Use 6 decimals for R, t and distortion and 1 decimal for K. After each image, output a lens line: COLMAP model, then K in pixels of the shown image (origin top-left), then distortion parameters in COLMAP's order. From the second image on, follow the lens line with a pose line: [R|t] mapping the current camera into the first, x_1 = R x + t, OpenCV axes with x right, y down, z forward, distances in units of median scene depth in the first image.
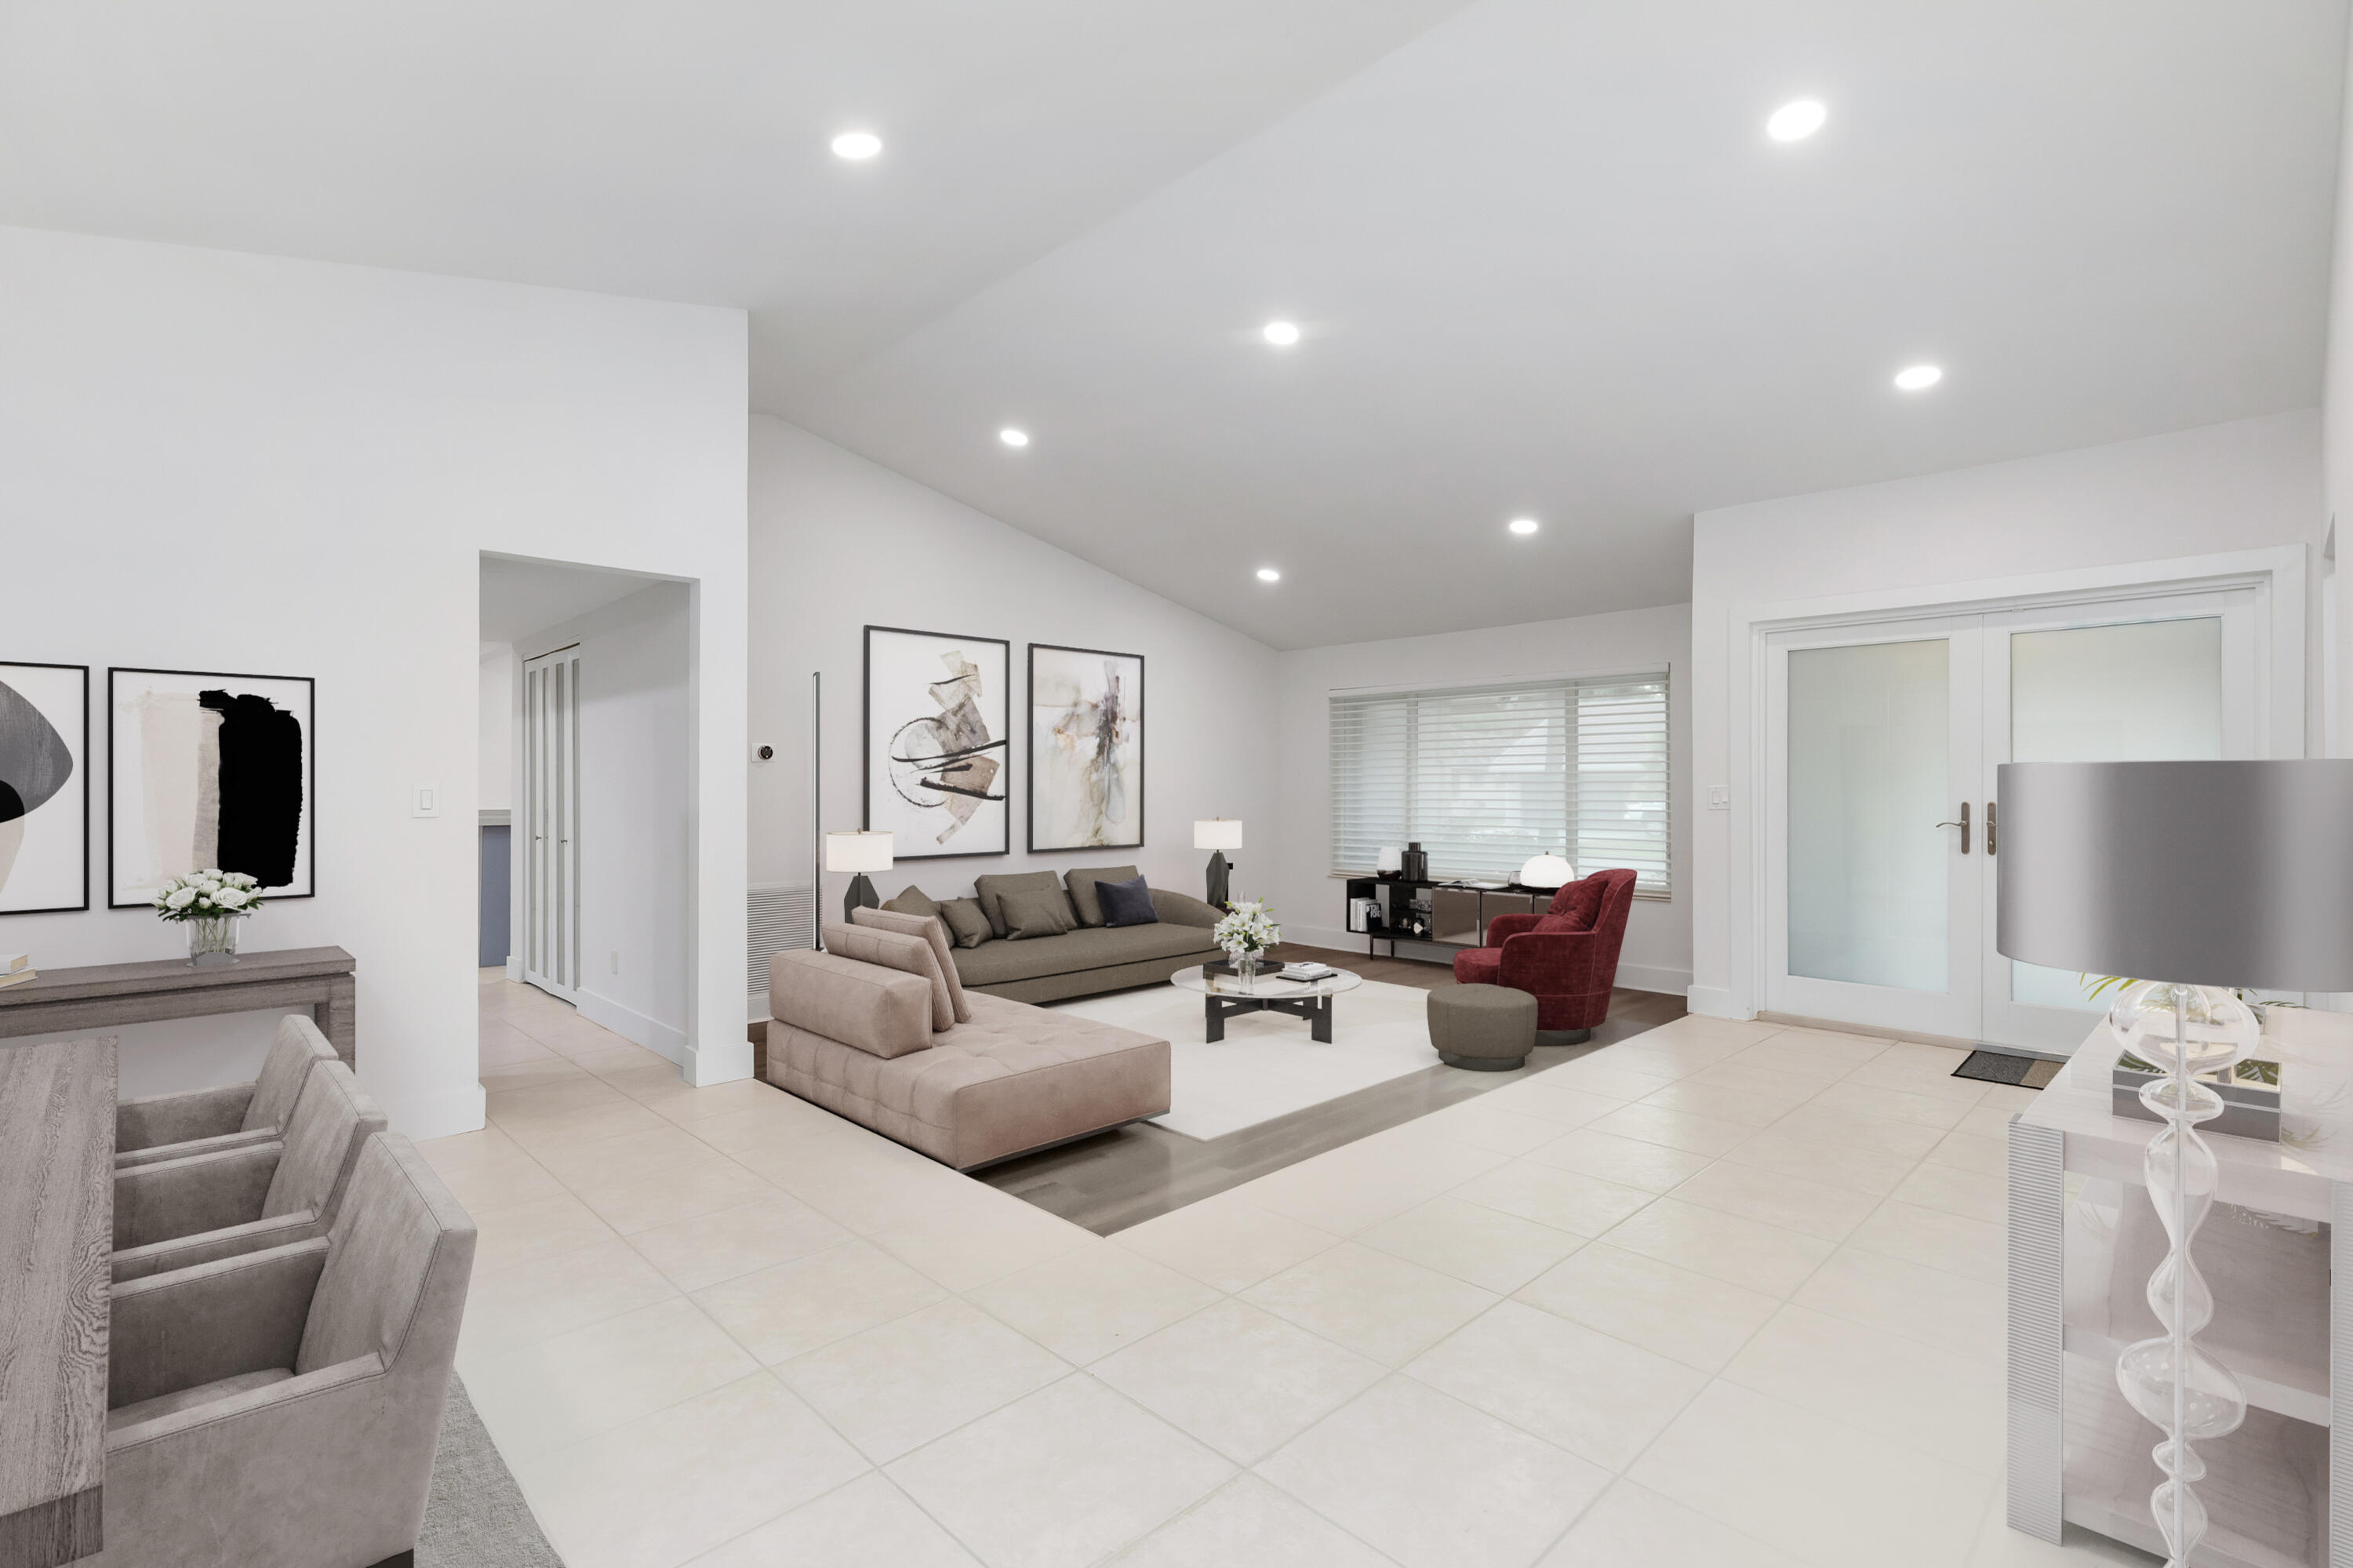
lens RADIAL K [[1073.3, 0, 1177.2], [0, 1073.3, 785.0], [0, 0, 1]] dist [0.012913, -0.003184]
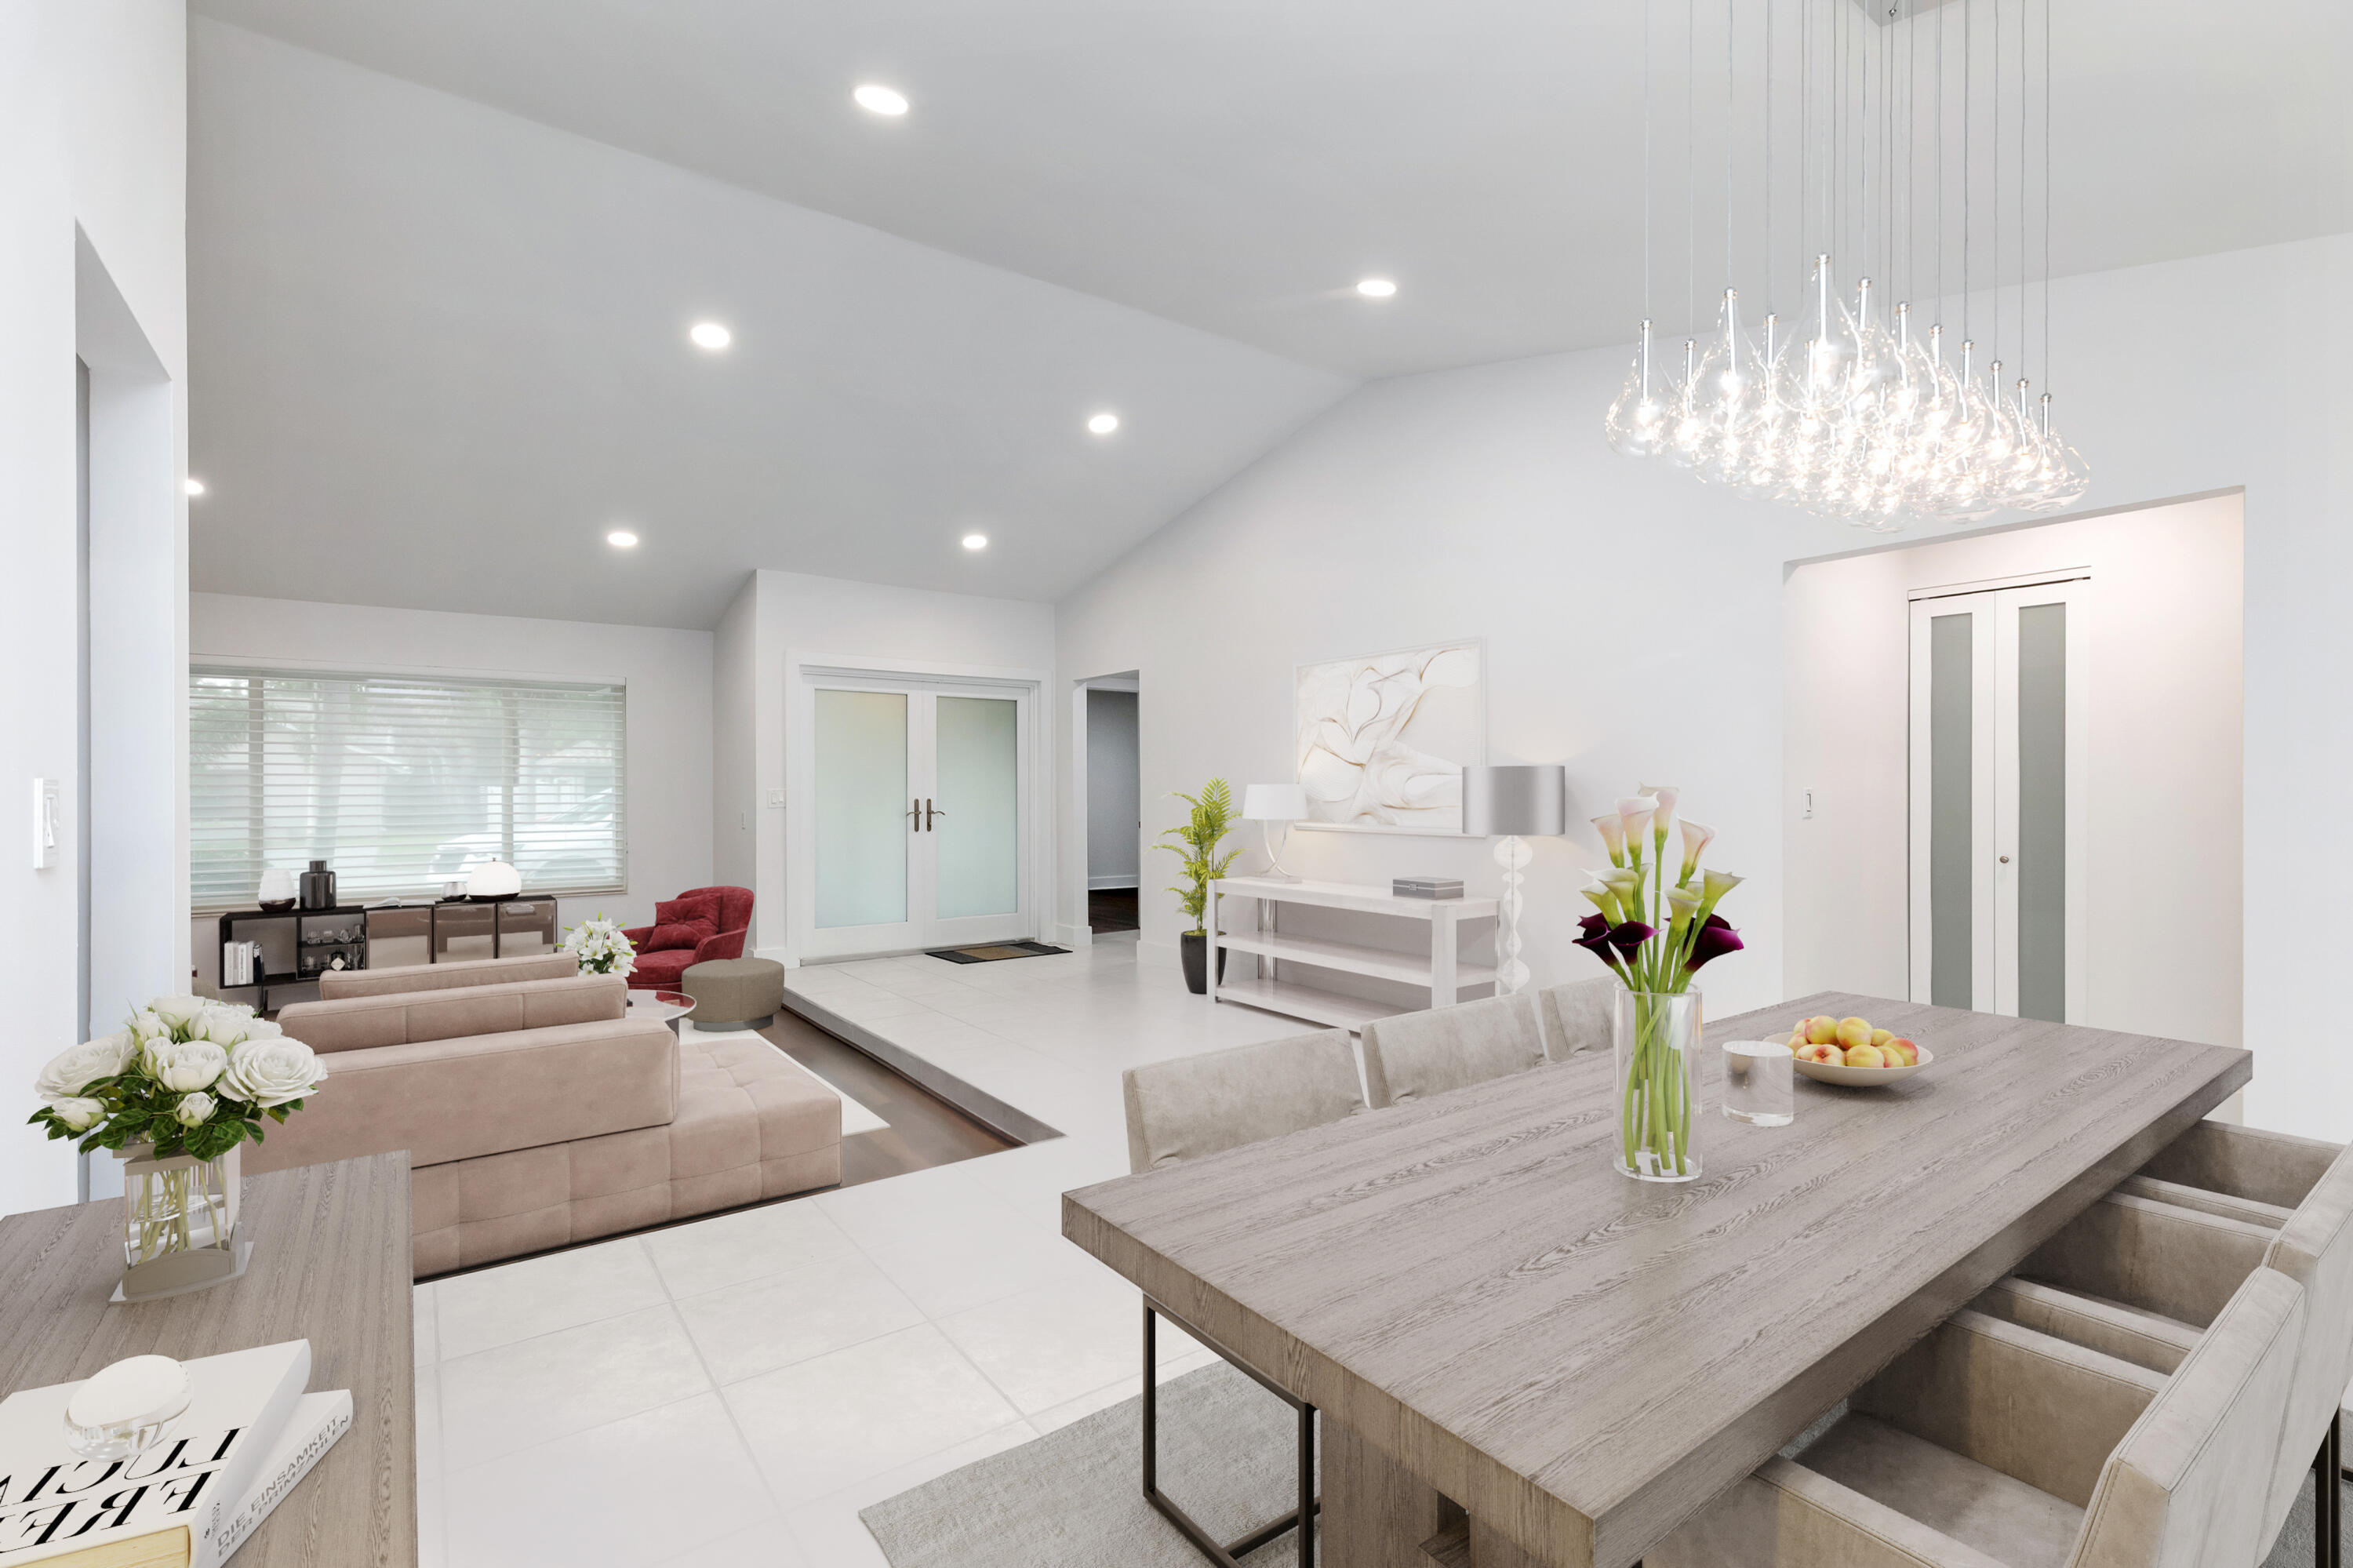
lens RADIAL K [[1073.3, 0, 1177.1], [0, 1073.3, 775.7], [0, 0, 1]] dist [0.012913, -0.003184]
pose [[0.131804, 0.007263, 0.991249, -0.498885], [-0.001157, 0.999974, -0.007173, -0.004999], [-0.991275, -0.000201, 0.131809, 0.254175]]
